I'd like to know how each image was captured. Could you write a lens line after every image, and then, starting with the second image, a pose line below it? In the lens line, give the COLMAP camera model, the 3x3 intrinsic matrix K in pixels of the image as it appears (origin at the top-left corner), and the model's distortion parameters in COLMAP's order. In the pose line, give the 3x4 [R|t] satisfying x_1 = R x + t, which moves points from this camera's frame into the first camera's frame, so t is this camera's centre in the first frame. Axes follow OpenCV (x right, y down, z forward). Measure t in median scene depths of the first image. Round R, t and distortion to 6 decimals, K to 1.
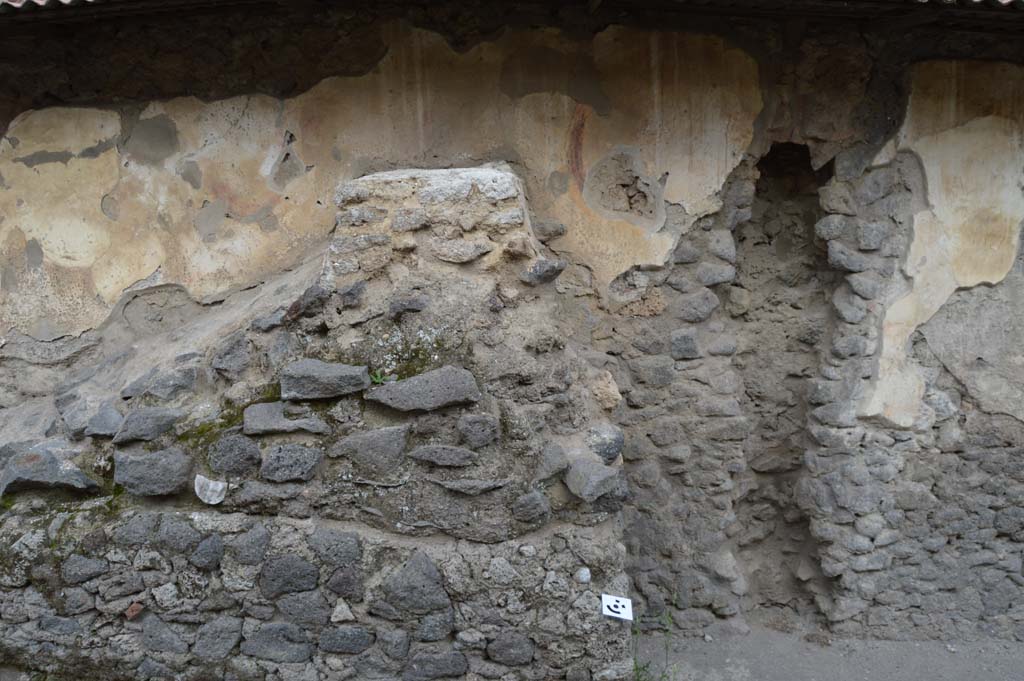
lens RADIAL K [[812.0, 0, 512.2], [0, 812.0, 341.7], [0, 0, 1]] dist [-0.092916, 0.036635]
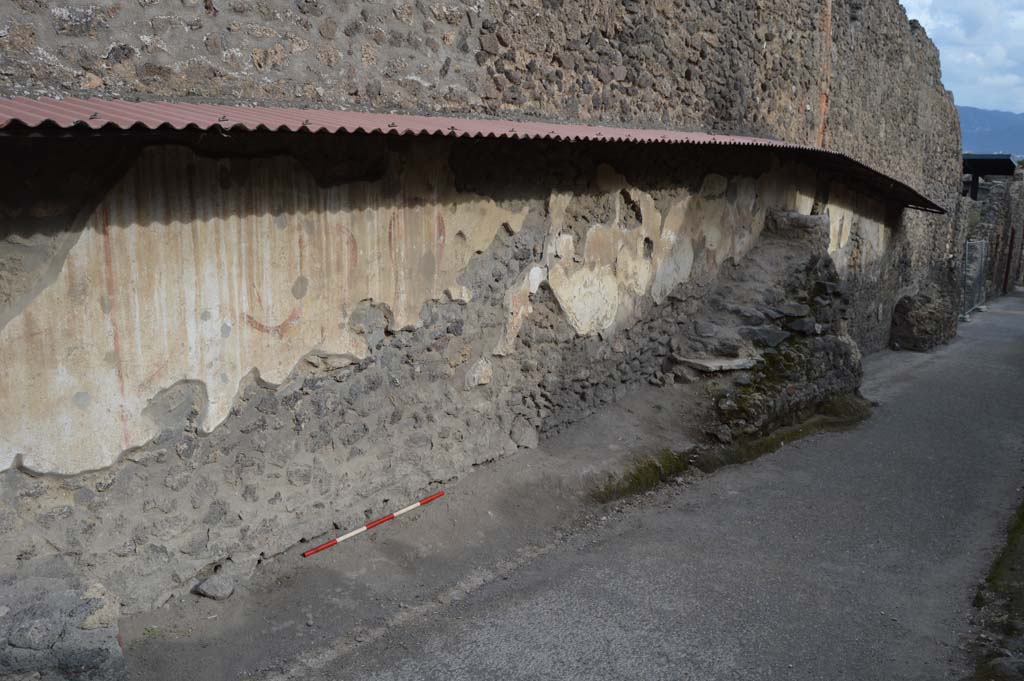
lens RADIAL K [[812.0, 0, 515.4], [0, 812.0, 340.5], [0, 0, 1]] dist [-0.092916, 0.036635]
pose [[0.563209, -0.105072, 0.819607, -2.755978], [0.095278, 0.993525, 0.061895, -0.039159], [-0.820803, 0.043230, 0.569573, 0.234174]]
